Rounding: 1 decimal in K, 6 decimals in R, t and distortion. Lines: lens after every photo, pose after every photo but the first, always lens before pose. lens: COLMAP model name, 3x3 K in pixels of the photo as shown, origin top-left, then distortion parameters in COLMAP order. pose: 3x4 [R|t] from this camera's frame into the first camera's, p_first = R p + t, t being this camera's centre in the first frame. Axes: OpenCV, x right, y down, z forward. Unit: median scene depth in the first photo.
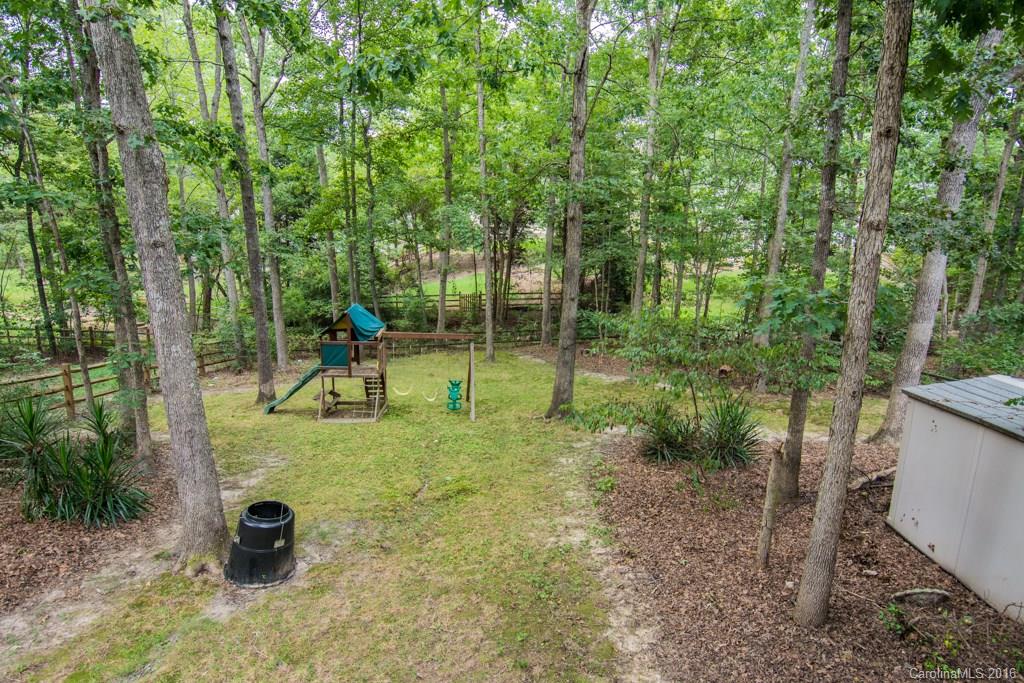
lens RADIAL K [[524.8, 0, 513.4], [0, 524.8, 344.0], [0, 0, 1]] dist [-0.011351, -0.000624]
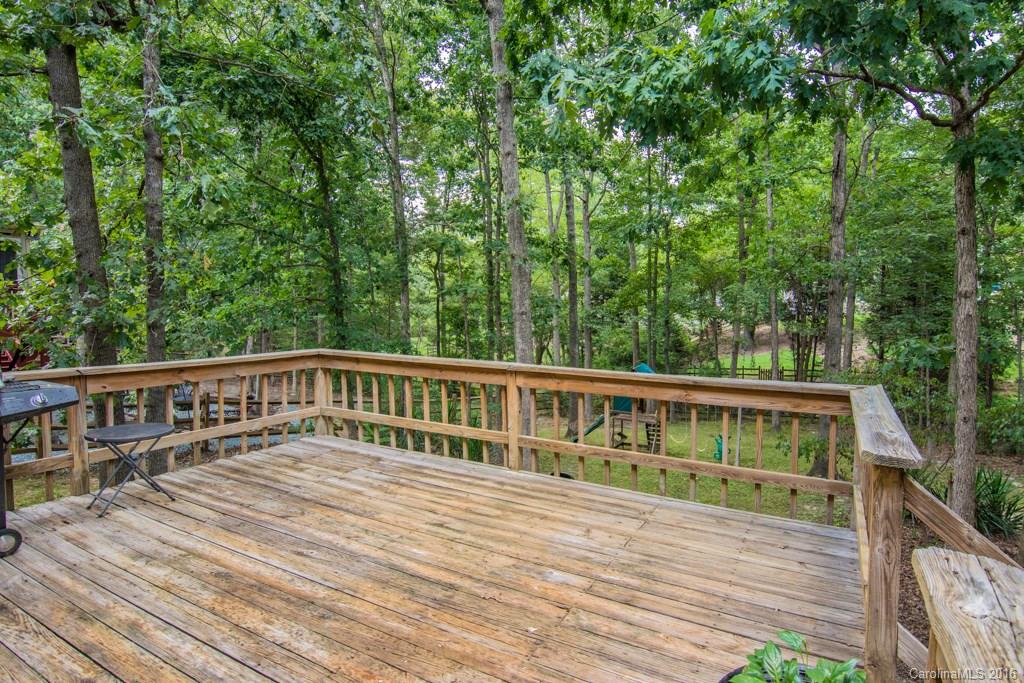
lens RADIAL K [[524.8, 0, 511.2], [0, 524.8, 339.2], [0, 0, 1]] dist [-0.011351, -0.000624]
pose [[0.836524, 0.020393, -0.547550, 0.078785], [-0.103907, 0.987078, -0.121982, 0.033850], [0.537987, 0.158936, 0.827834, -0.142090]]
